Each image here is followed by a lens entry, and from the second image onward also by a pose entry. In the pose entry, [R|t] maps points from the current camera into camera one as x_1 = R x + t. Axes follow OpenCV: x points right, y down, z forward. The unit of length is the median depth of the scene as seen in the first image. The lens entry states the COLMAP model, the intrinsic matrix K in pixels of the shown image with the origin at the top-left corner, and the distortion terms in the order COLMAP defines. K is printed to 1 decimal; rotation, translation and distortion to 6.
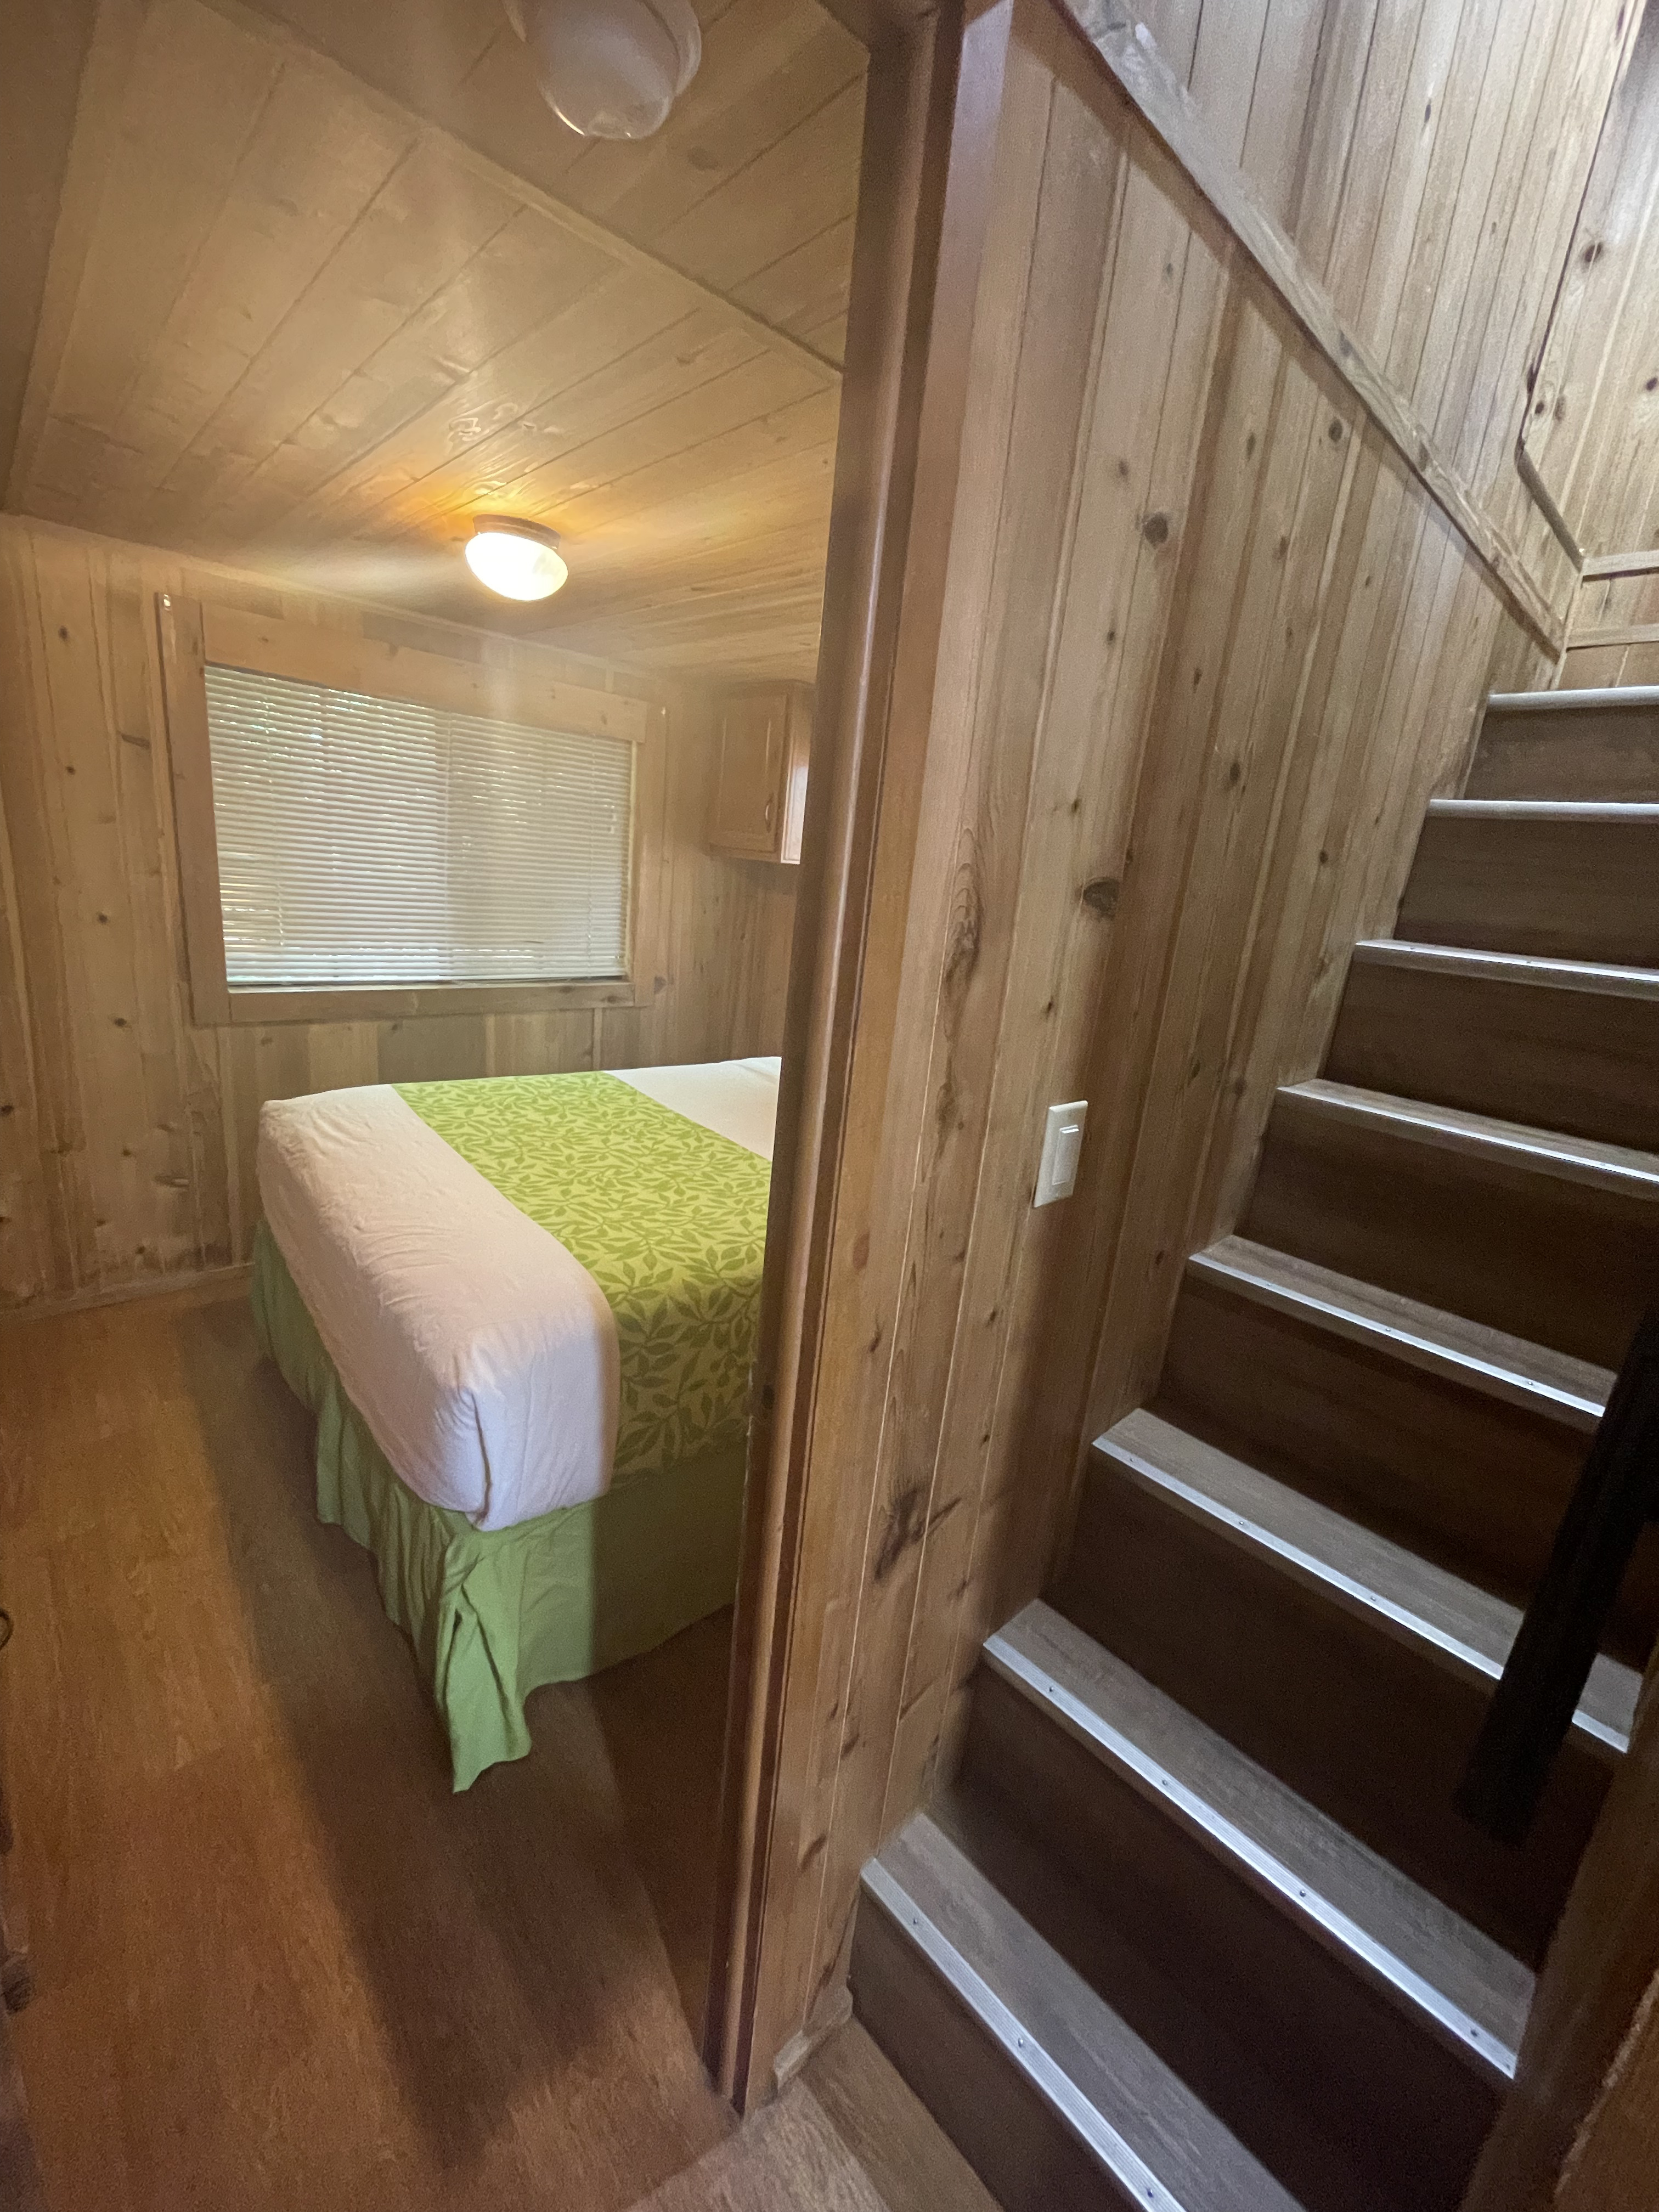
lens RADIAL K [[897.3, 0, 828.5], [0, 897.3, 1104.0], [0, 0, 1]] dist [0.002541, 0.000261]
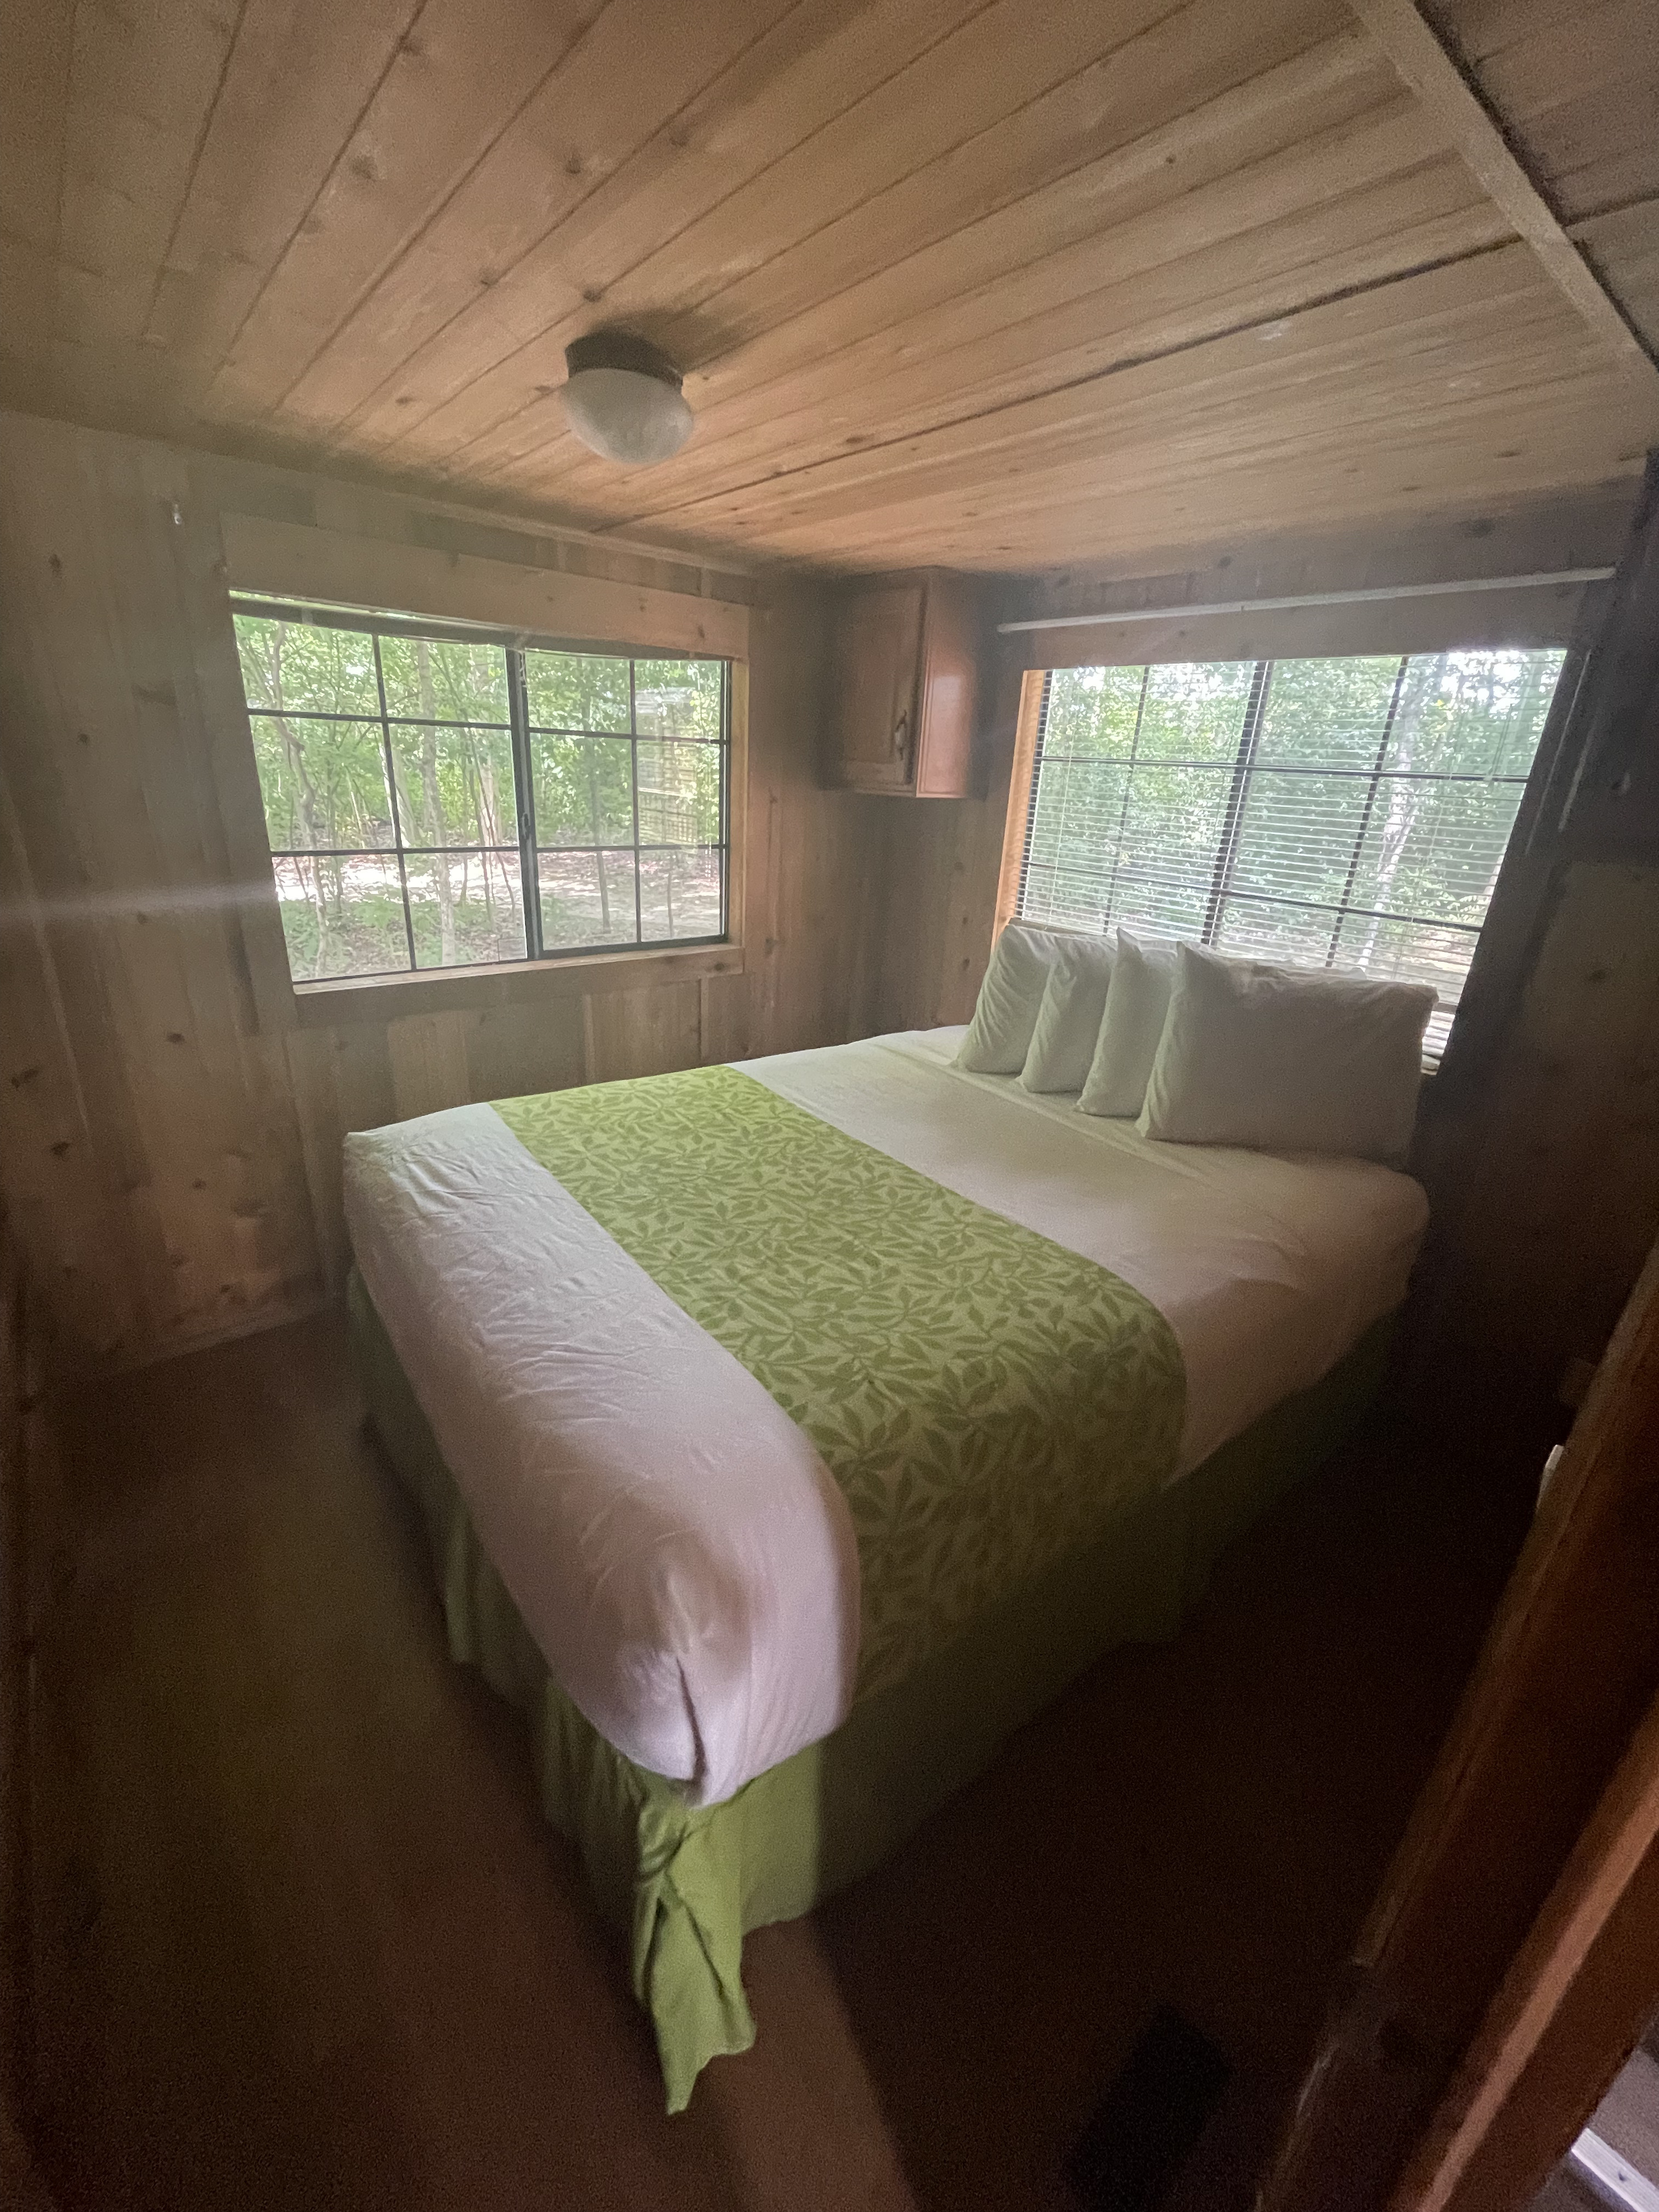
lens RADIAL K [[897.3, 0, 830.1], [0, 897.3, 1101.0], [0, 0, 1]] dist [0.002541, 0.000261]
pose [[0.997432, -0.031067, -0.064525, -0.142099], [0.036743, 0.995377, 0.088735, -0.105412], [0.061470, -0.090878, 0.993963, 0.228532]]
